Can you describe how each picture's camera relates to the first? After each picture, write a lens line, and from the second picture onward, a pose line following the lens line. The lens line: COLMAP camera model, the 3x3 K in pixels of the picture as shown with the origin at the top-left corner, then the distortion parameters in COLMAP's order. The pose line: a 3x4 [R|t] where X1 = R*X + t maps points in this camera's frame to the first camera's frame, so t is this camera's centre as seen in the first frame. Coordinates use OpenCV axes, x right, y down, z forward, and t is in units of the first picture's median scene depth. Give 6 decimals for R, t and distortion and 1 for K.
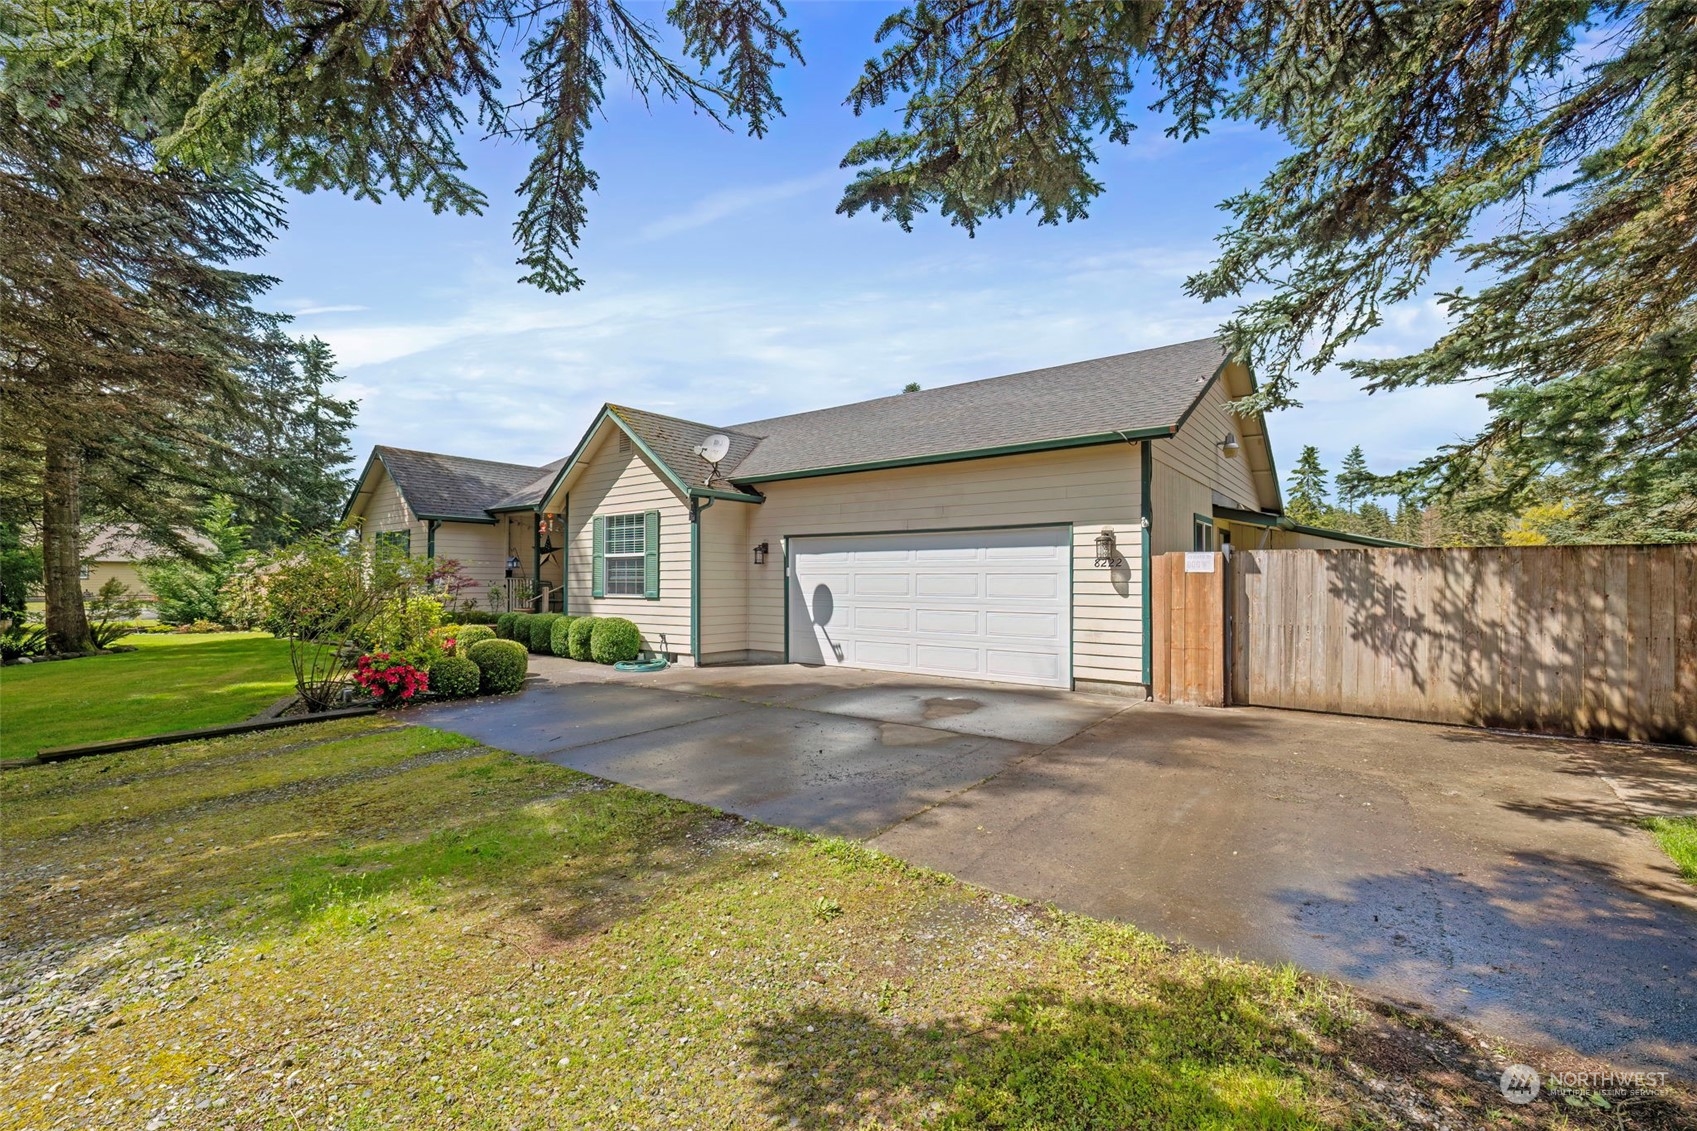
lens RADIAL K [[768.2, 0, 857.6], [0, 768.2, 571.9], [0, 0, 1]] dist [-0.005984, 0.000337]
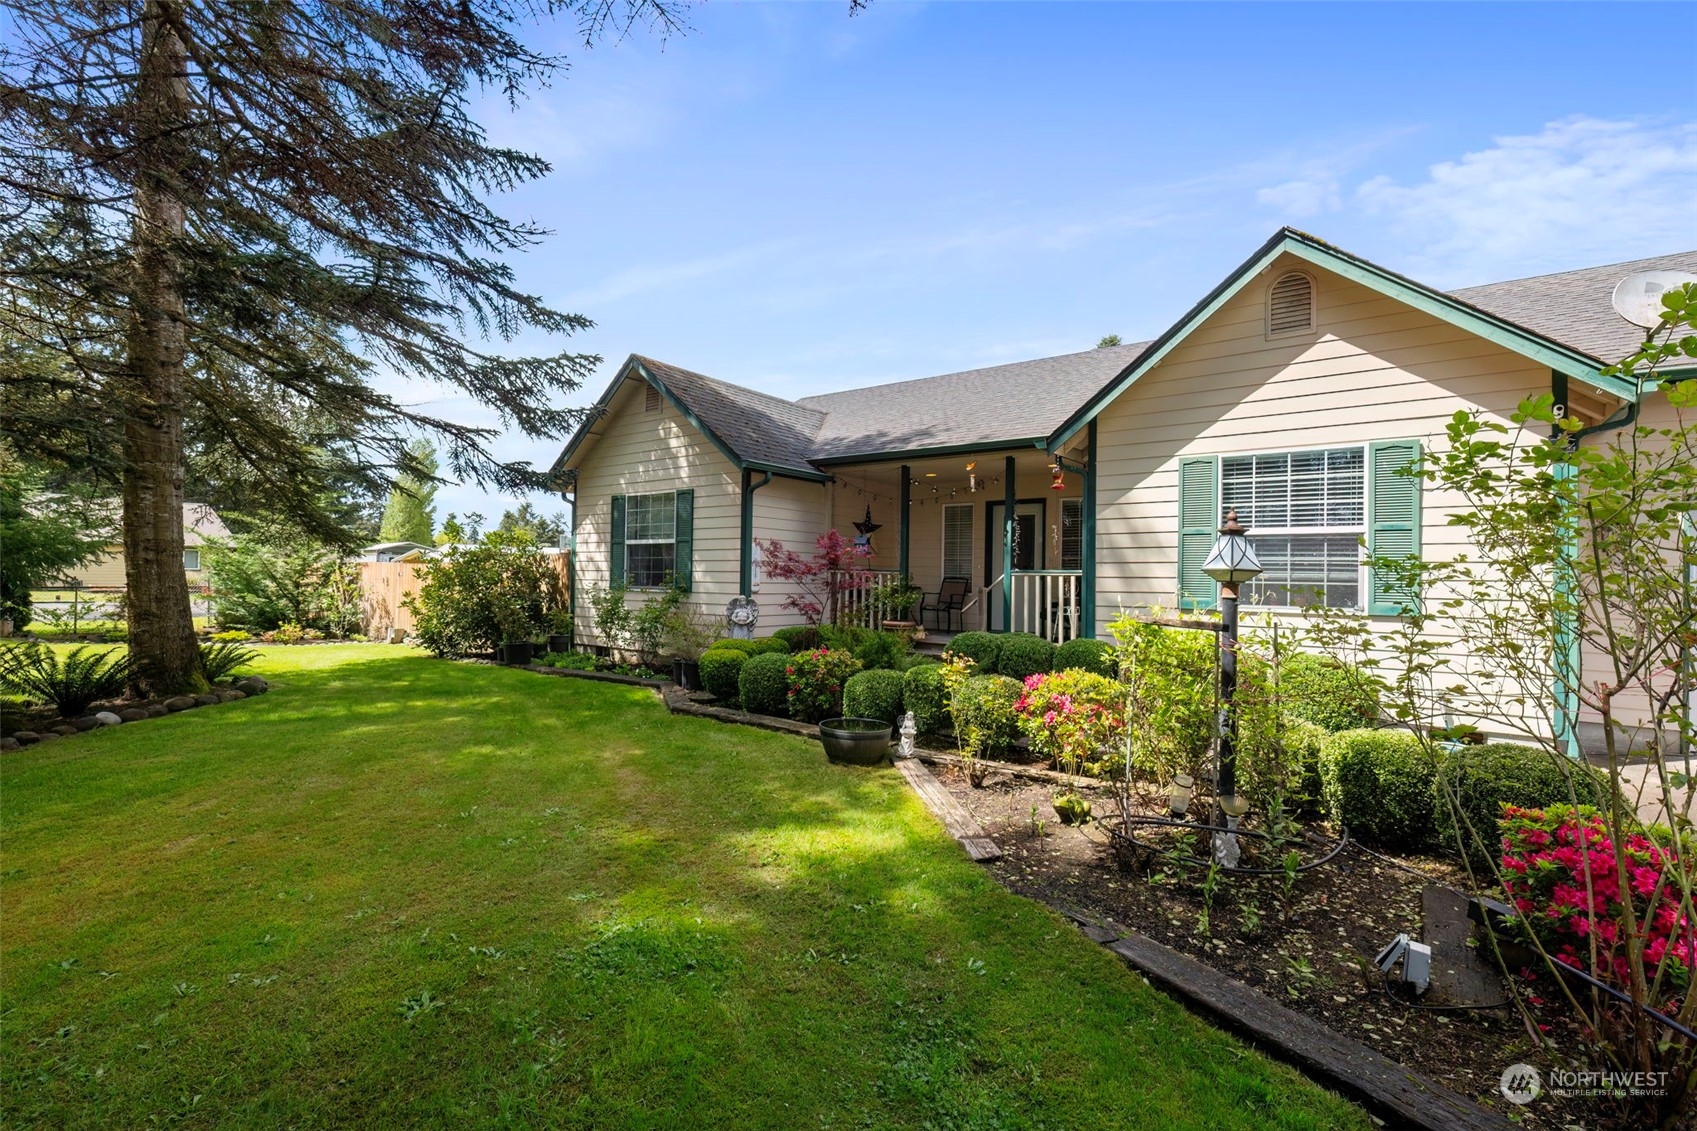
lens RADIAL K [[768.2, 0, 848.0], [0, 768.2, 567.5], [0, 0, 1]] dist [-0.005984, 0.000337]
pose [[0.999790, 0.011136, 0.017211, -0.463552], [-0.011233, 0.999922, 0.005534, 0.002327], [-0.017148, -0.005726, 0.999837, 0.376555]]
